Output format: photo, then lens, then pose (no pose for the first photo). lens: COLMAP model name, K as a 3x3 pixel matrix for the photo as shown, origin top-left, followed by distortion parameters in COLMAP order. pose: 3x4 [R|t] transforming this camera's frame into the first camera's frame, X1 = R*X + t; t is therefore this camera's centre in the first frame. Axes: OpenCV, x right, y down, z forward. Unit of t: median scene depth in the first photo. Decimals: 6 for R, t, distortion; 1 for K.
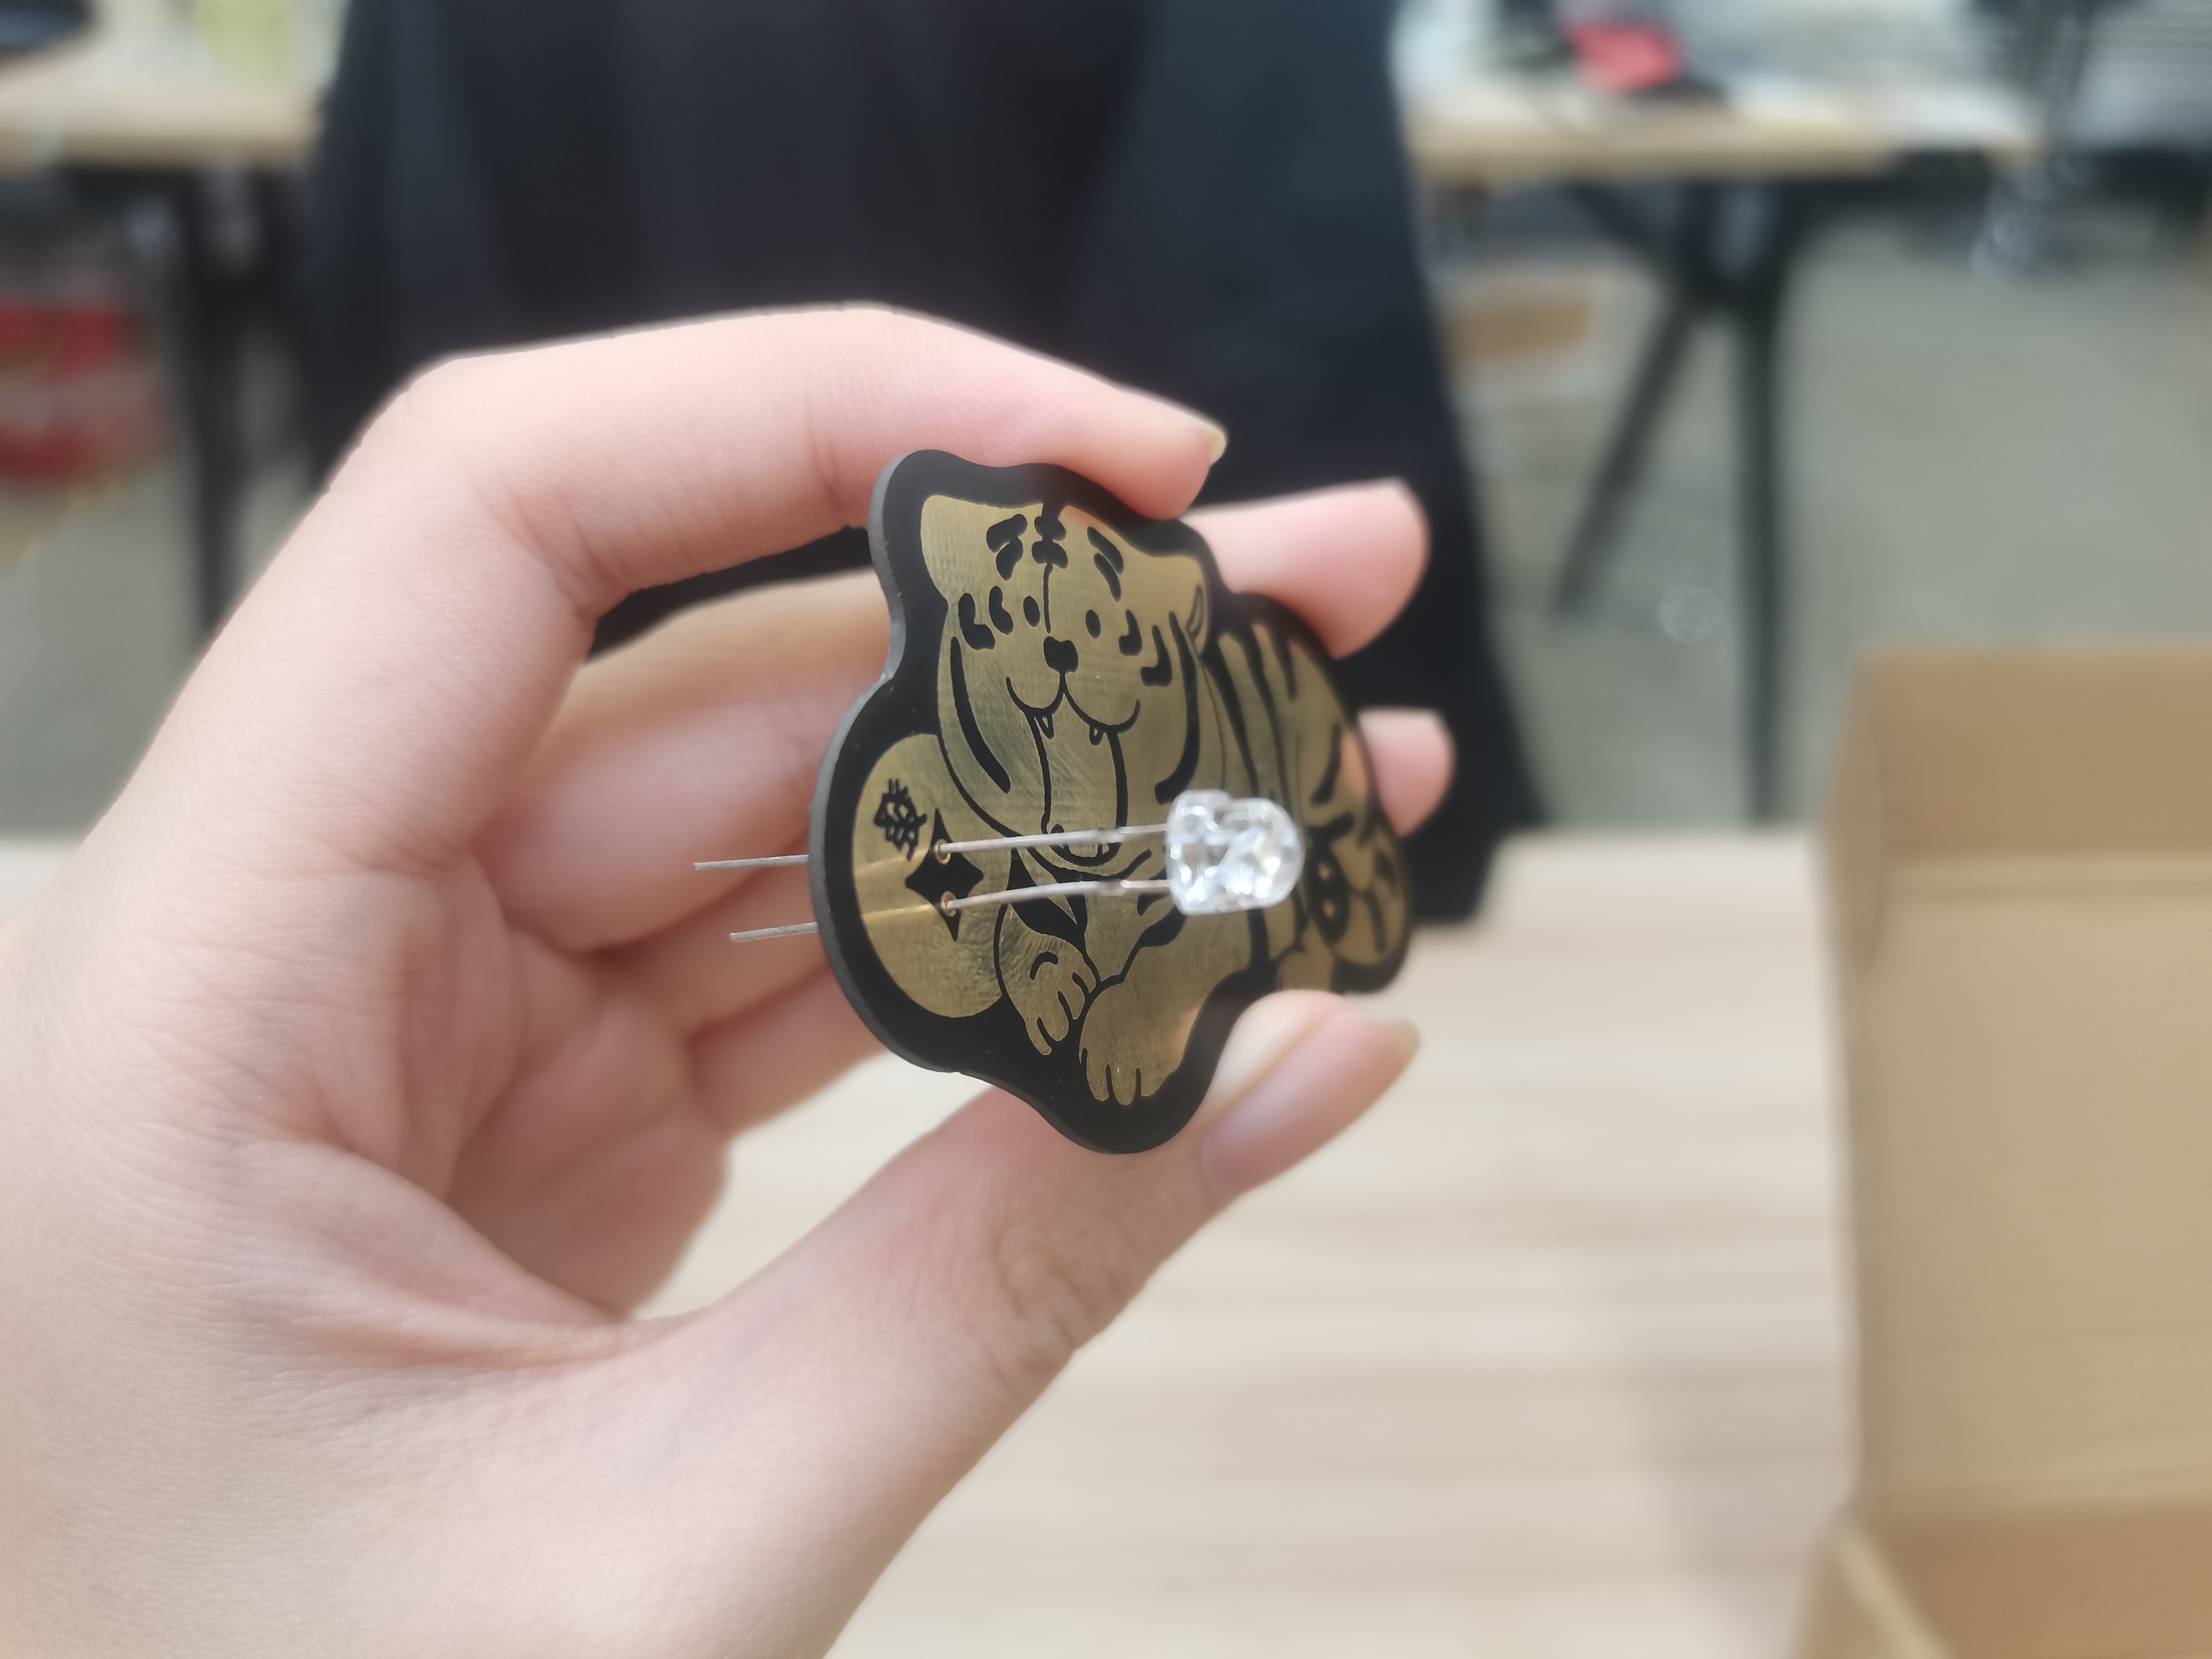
lens RADIAL K [[1822.4, 0, 1106.0], [0, 1822.4, 829.5], [0, 0, 1]] dist [-0.004882, -0.053667]
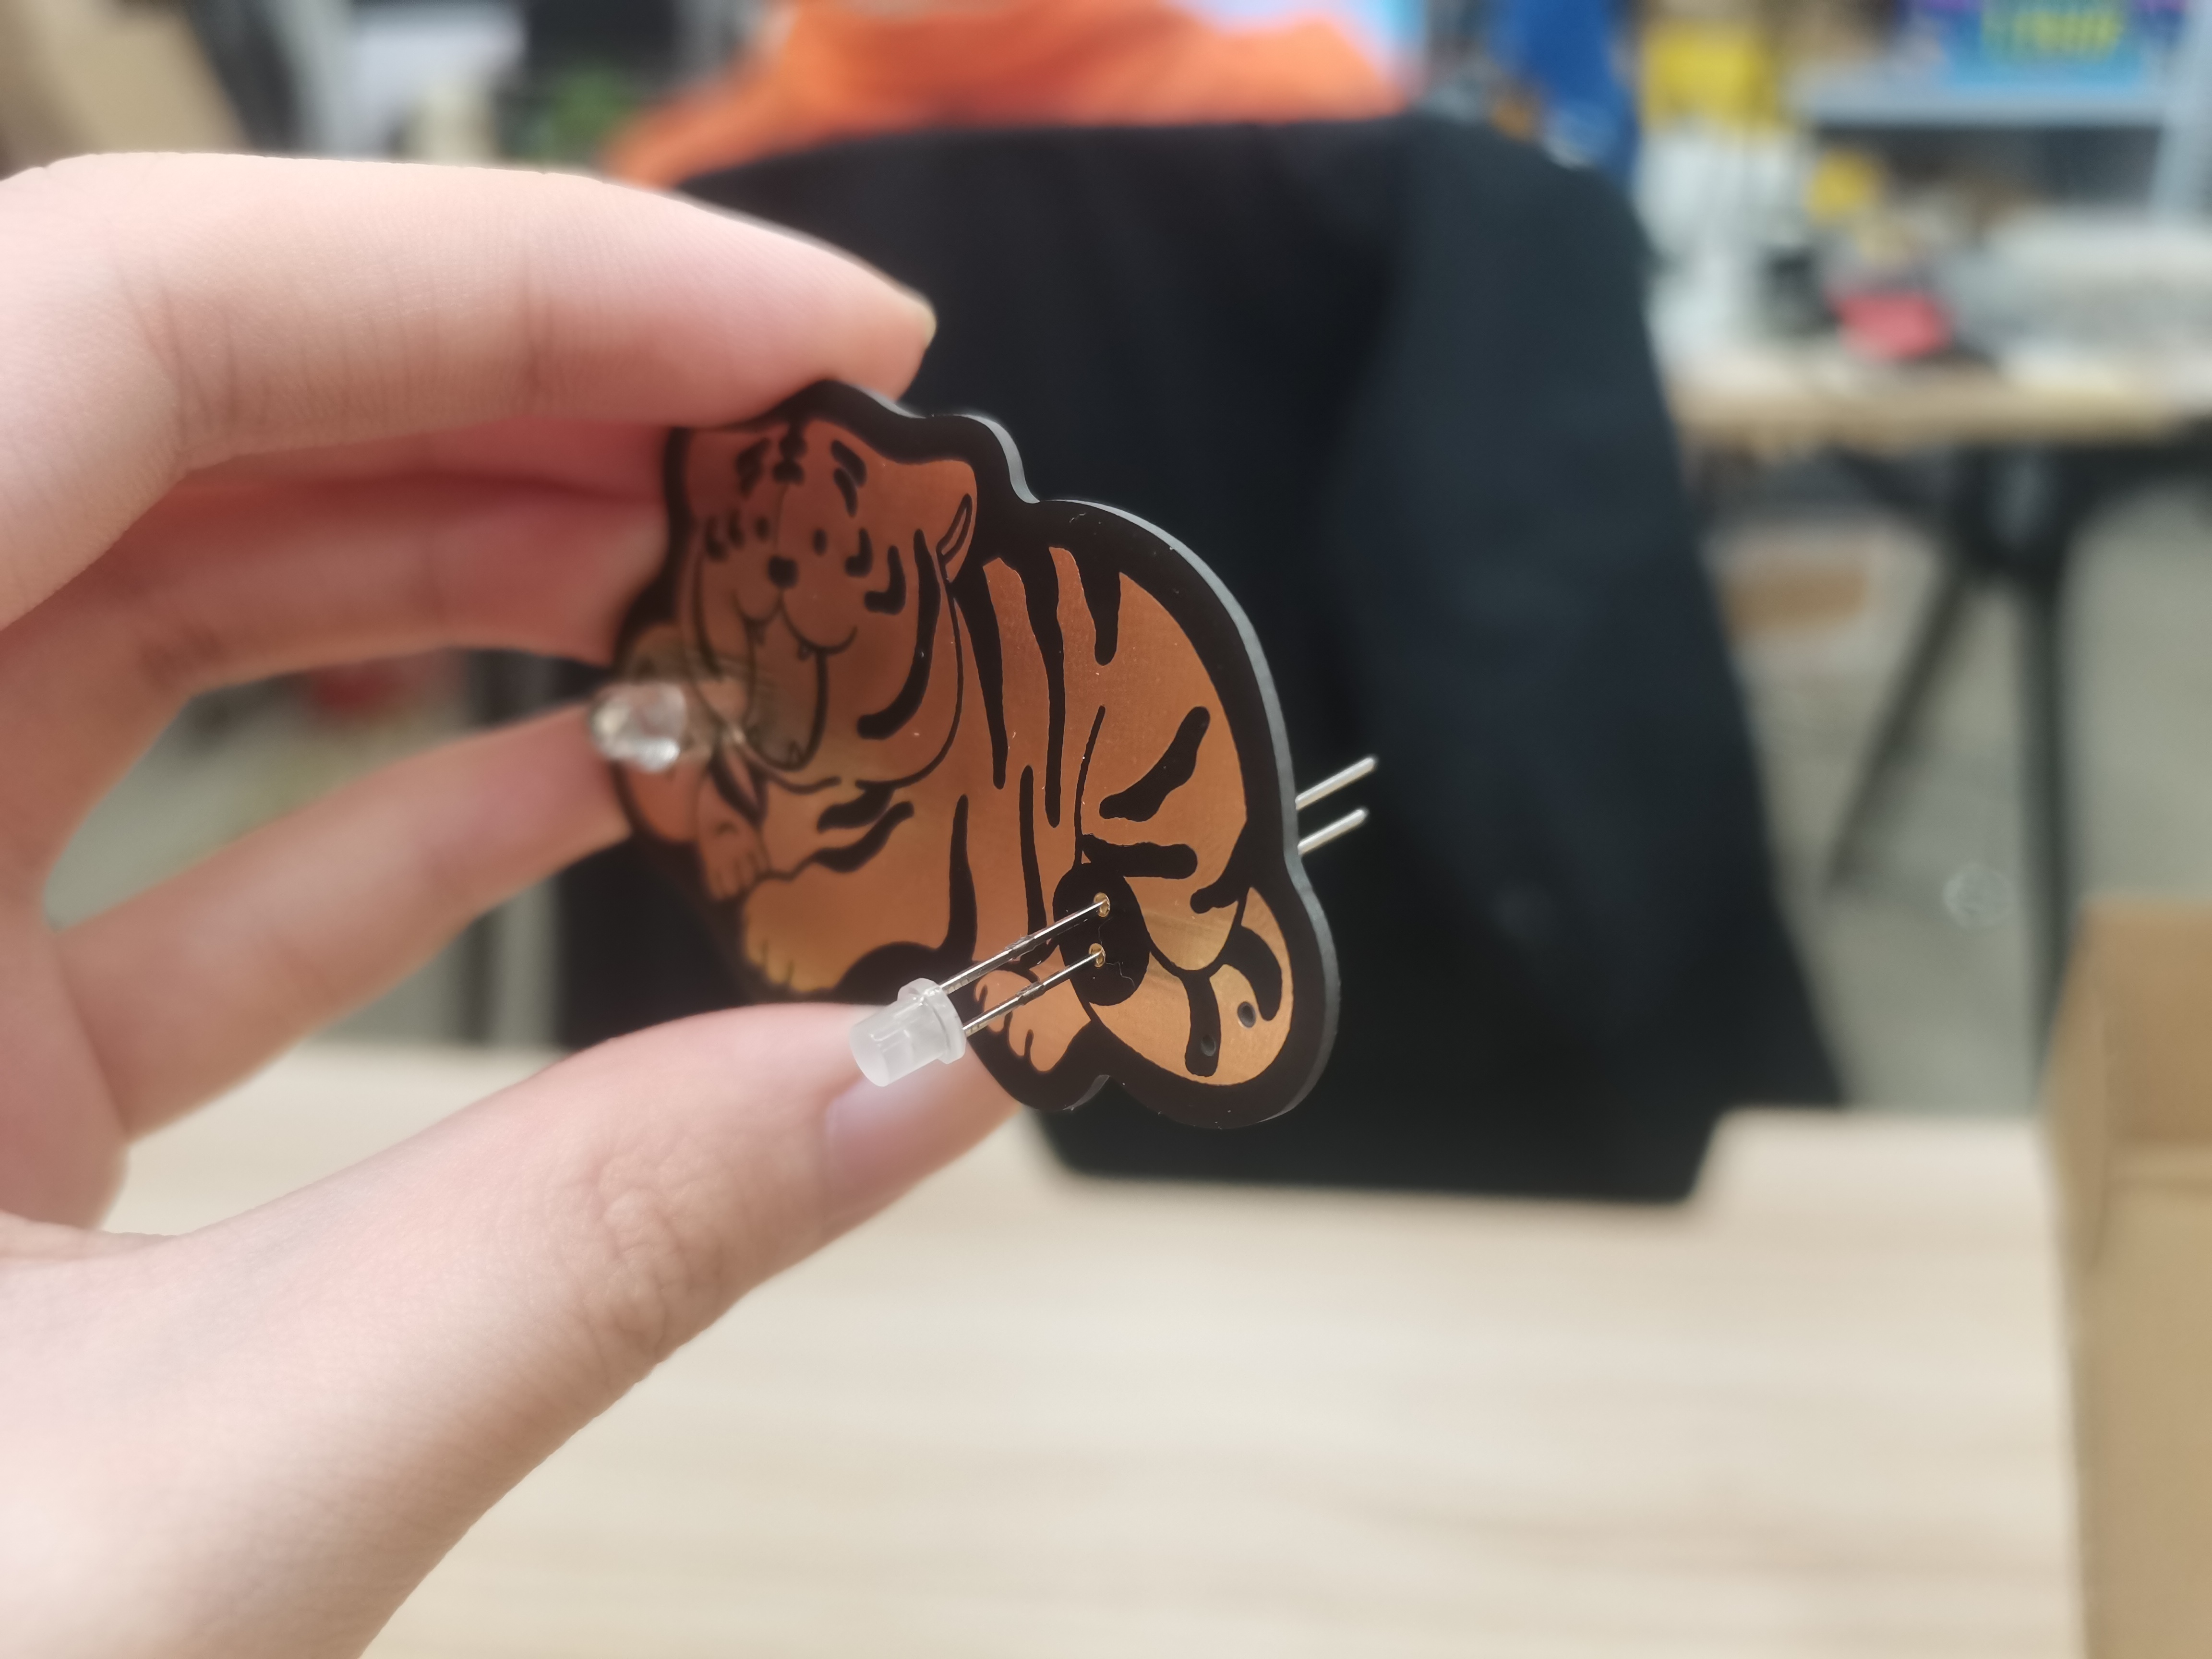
lens RADIAL K [[1822.4, 0, 1106.0], [0, 1822.4, 829.5], [0, 0, 1]] dist [-0.004882, -0.053667]
pose [[-0.266553, 0.322913, -0.908117, 0.953085], [0.032090, 0.944657, 0.326487, -0.299569], [0.963286, 0.057884, -0.262164, 1.497313]]
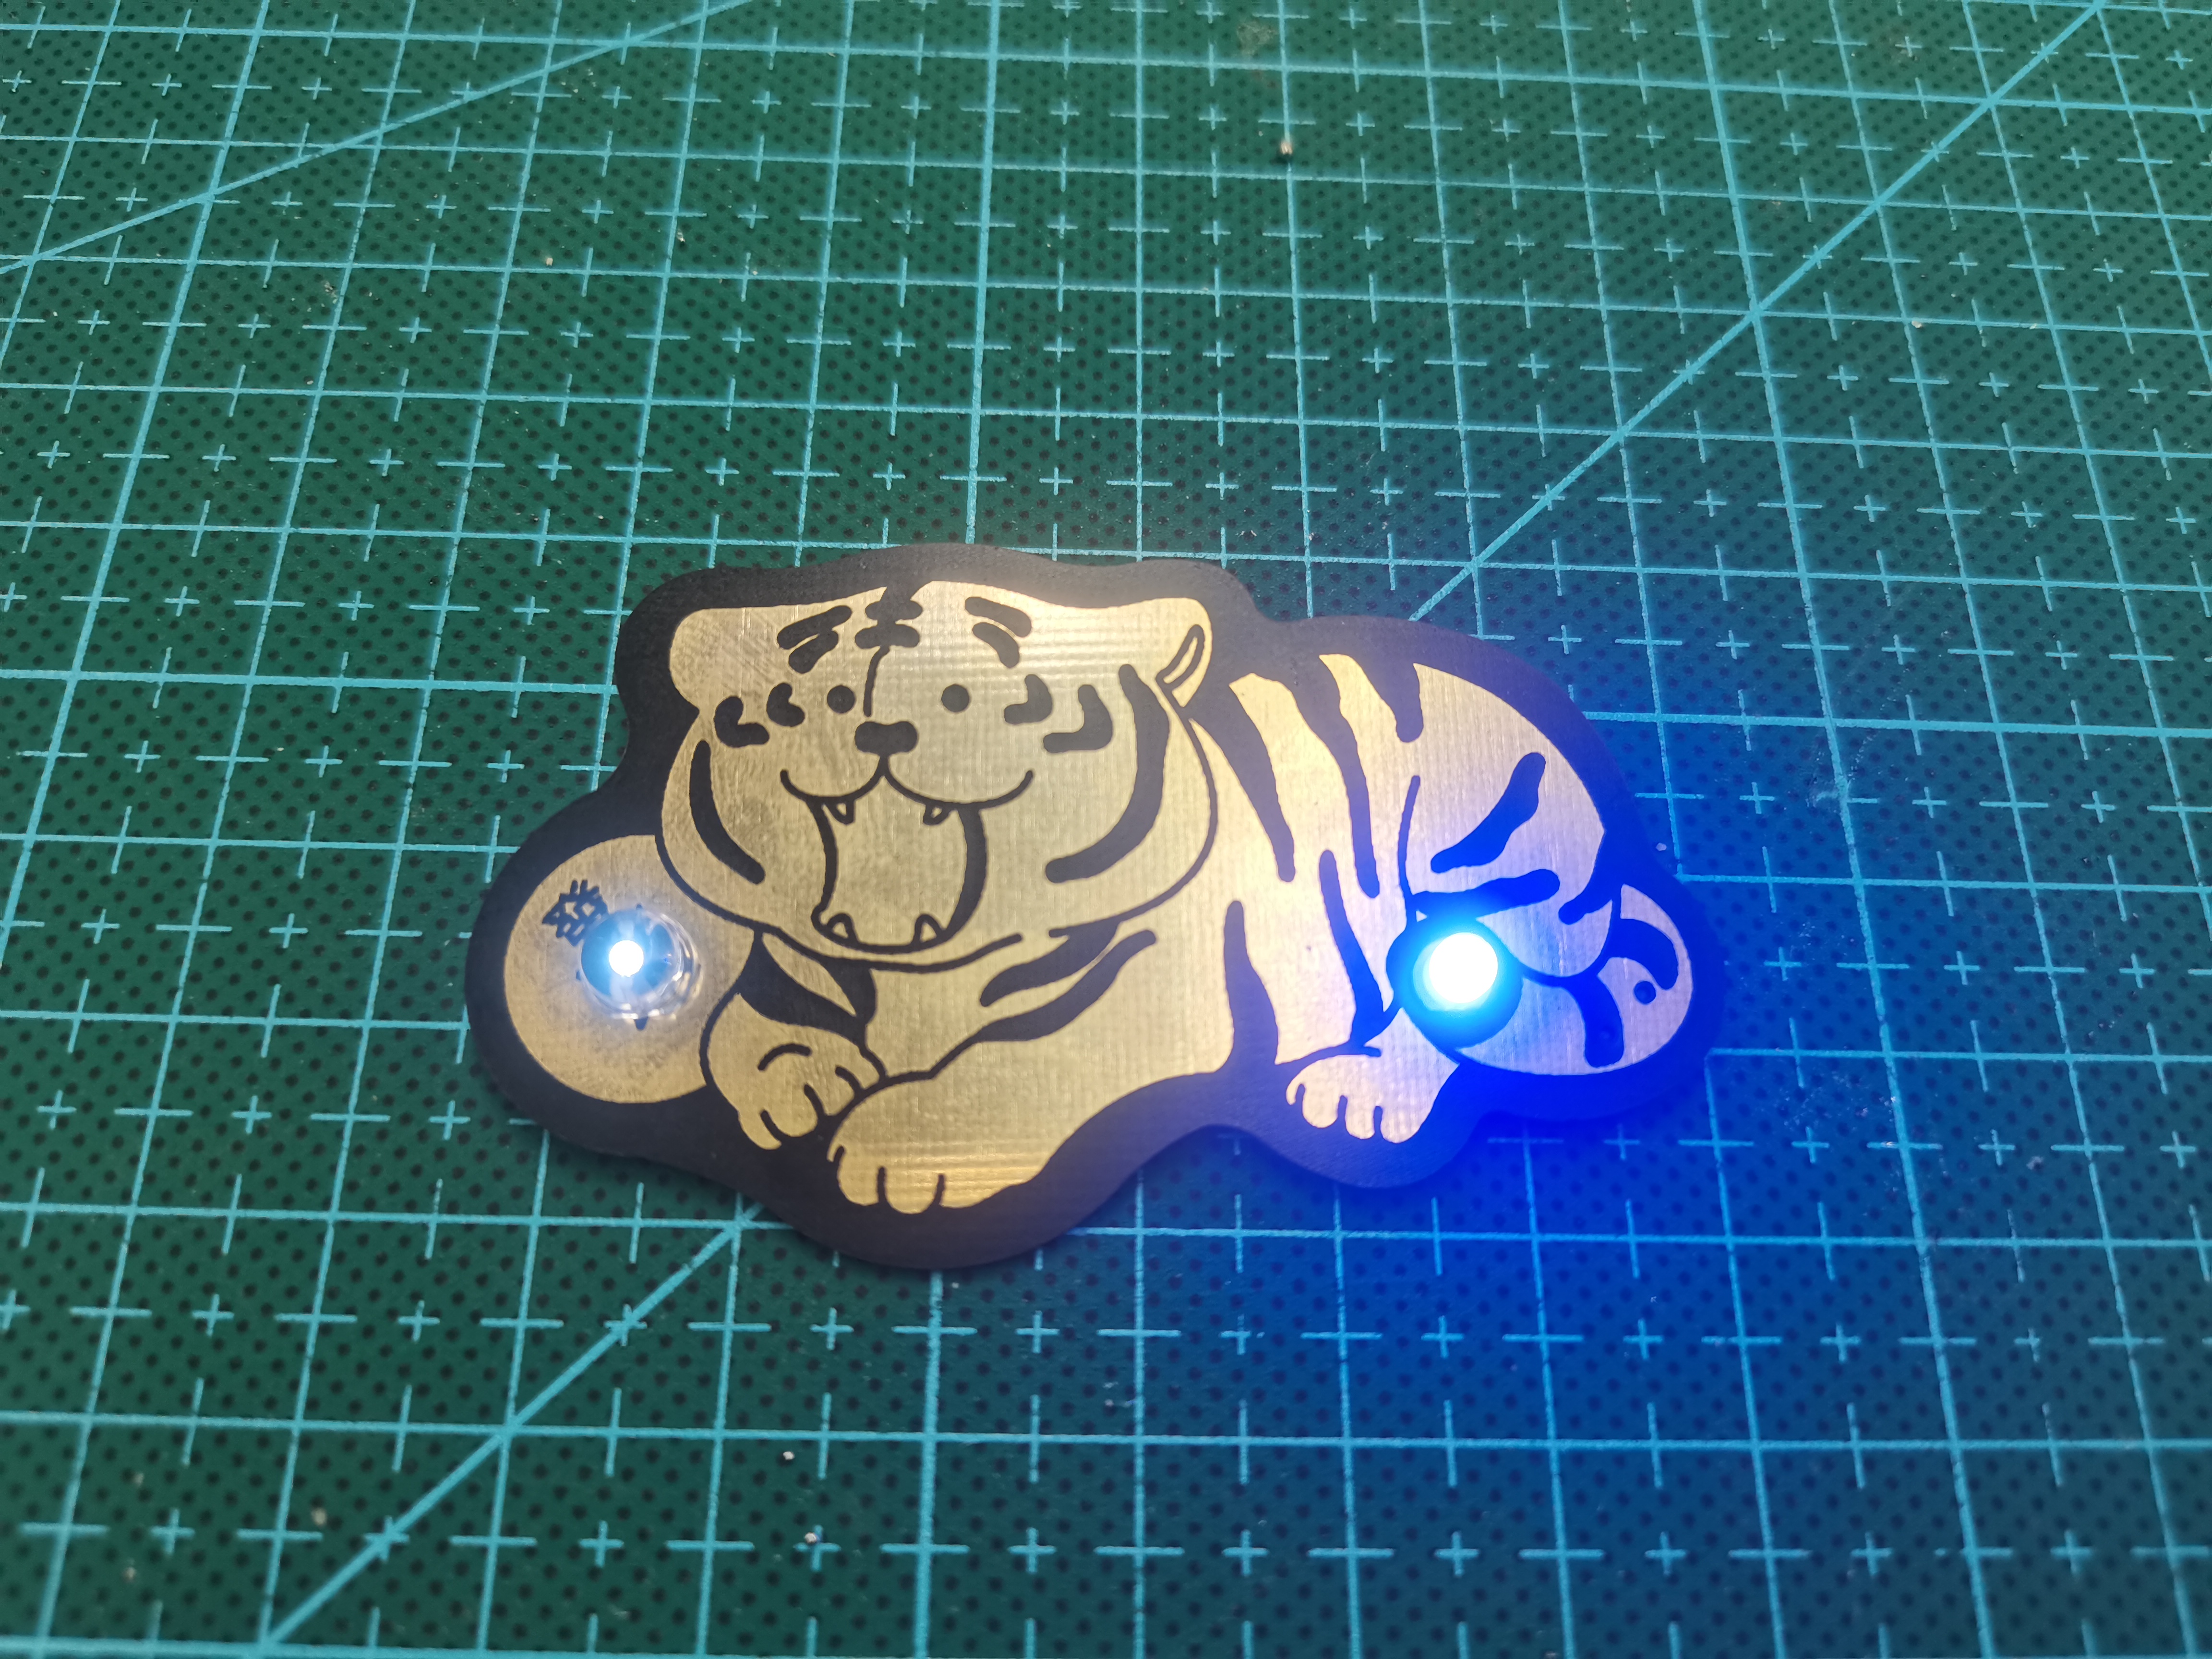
lens RADIAL K [[1822.4, 0, 1106.0], [0, 1822.4, 829.5], [0, 0, 1]] dist [-0.004882, -0.053667]
pose [[0.585099, -0.116642, -0.802530, 0.829193], [0.035492, 0.992337, -0.118353, 0.072200], [0.810185, 0.040765, 0.584755, 0.543018]]
